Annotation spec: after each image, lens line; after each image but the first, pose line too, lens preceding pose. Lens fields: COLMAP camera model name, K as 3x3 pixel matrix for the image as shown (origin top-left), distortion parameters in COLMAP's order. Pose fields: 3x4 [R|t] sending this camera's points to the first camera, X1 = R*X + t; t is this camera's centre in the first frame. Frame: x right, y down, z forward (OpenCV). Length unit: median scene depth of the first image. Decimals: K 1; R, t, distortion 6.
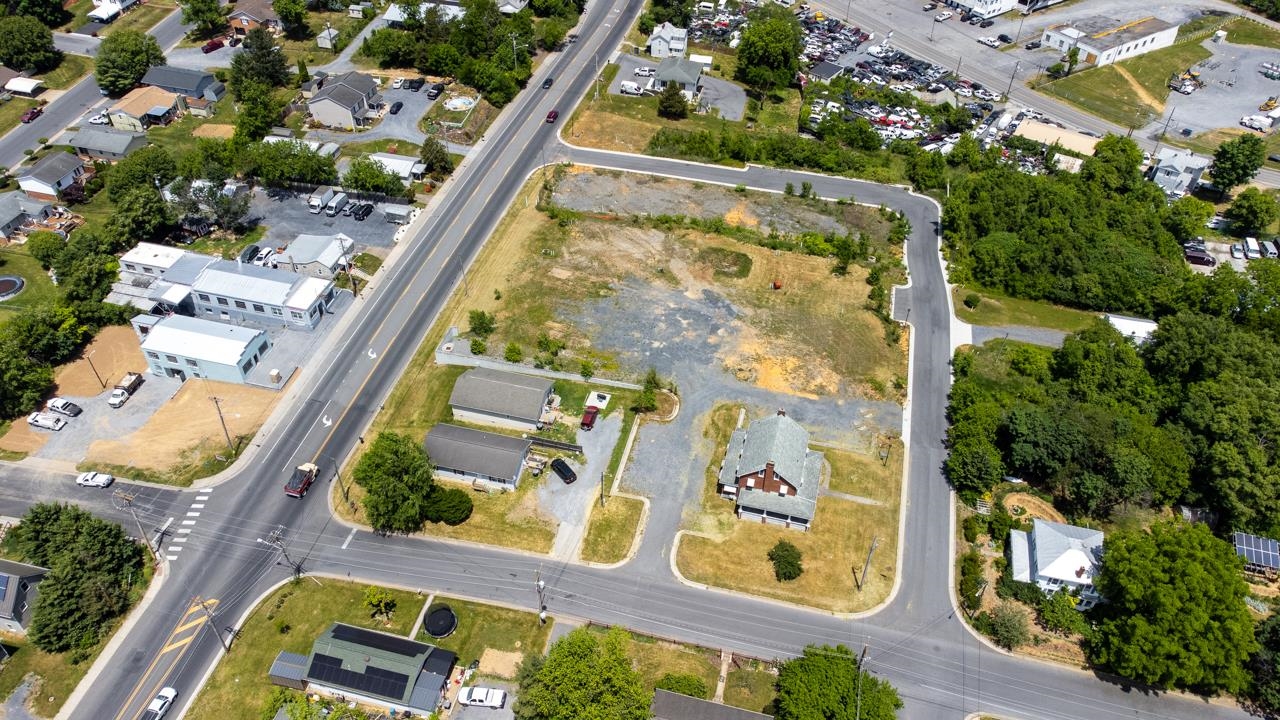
lens RADIAL K [[947.4, 0, 634.9], [0, 947.4, 357.6], [0, 0, 1]] dist [0.039781, 0.025367]
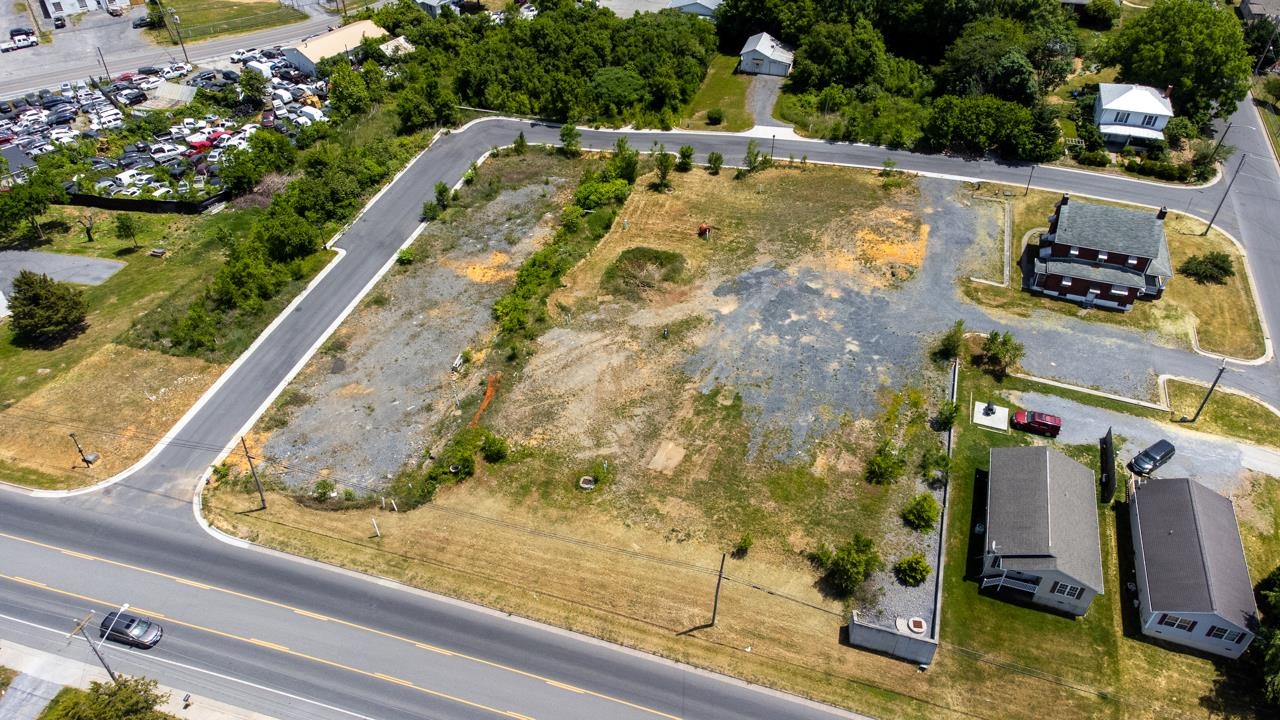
lens RADIAL K [[947.4, 0, 634.9], [0, 947.4, 357.6], [0, 0, 1]] dist [0.039781, 0.025367]
pose [[0.043037, -0.660015, 0.750018, -0.390028], [0.658829, 0.583103, 0.475326, -0.341334], [-0.751061, 0.473678, 0.459932, 0.656666]]
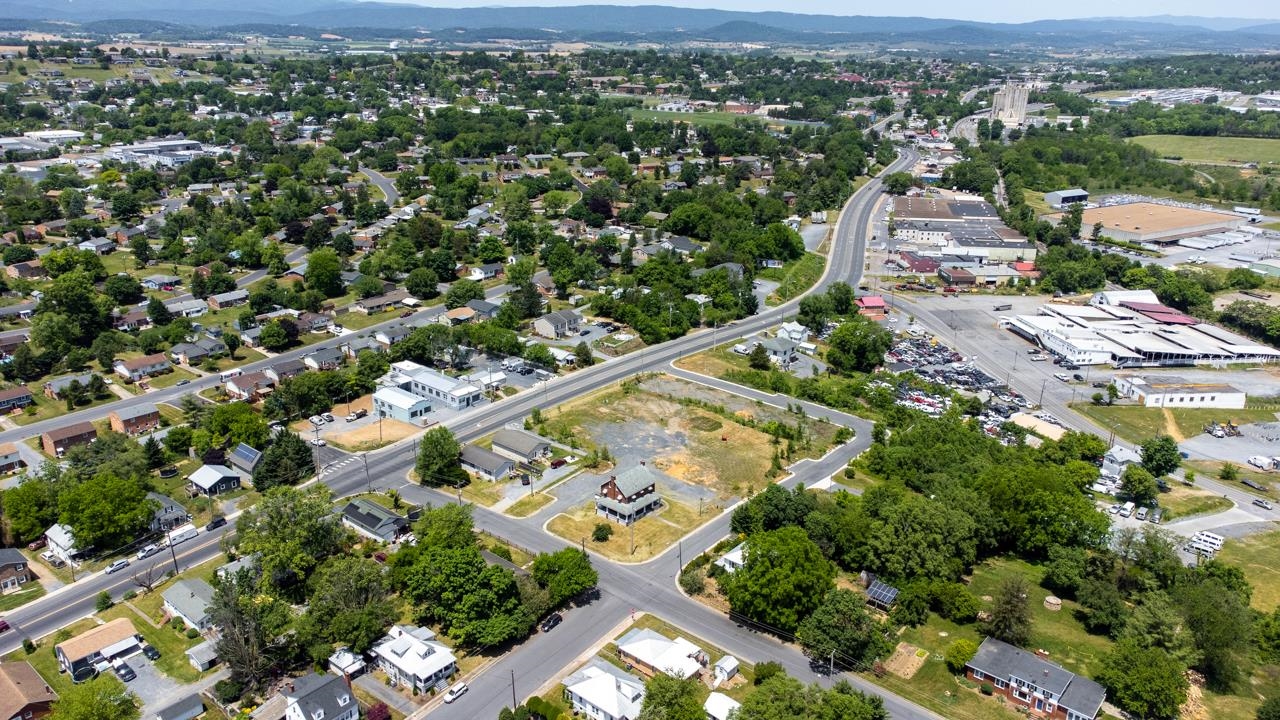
lens RADIAL K [[947.4, 0, 634.9], [0, 947.4, 357.6], [0, 0, 1]] dist [0.039781, 0.025367]
pose [[0.897670, 0.143843, -0.416531, 0.547686], [-0.294604, 0.898835, -0.324505, 0.294256], [0.327715, 0.414010, 0.849234, -0.328305]]
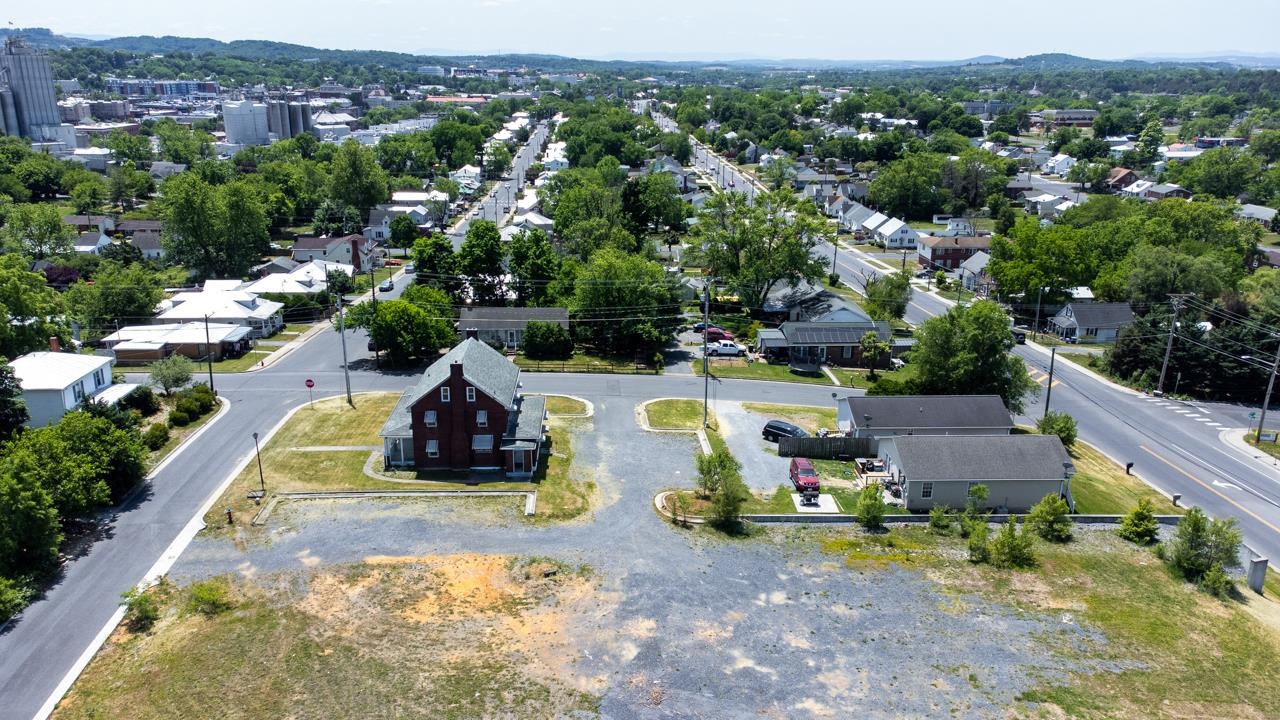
lens RADIAL K [[947.4, 0, 634.9], [0, 947.4, 357.6], [0, 0, 1]] dist [0.039781, 0.025367]
pose [[-0.954592, 0.074719, -0.288394, 0.147626], [-0.209167, 0.521221, 0.827392, -0.302044], [0.212139, 0.850145, -0.481924, 0.880959]]
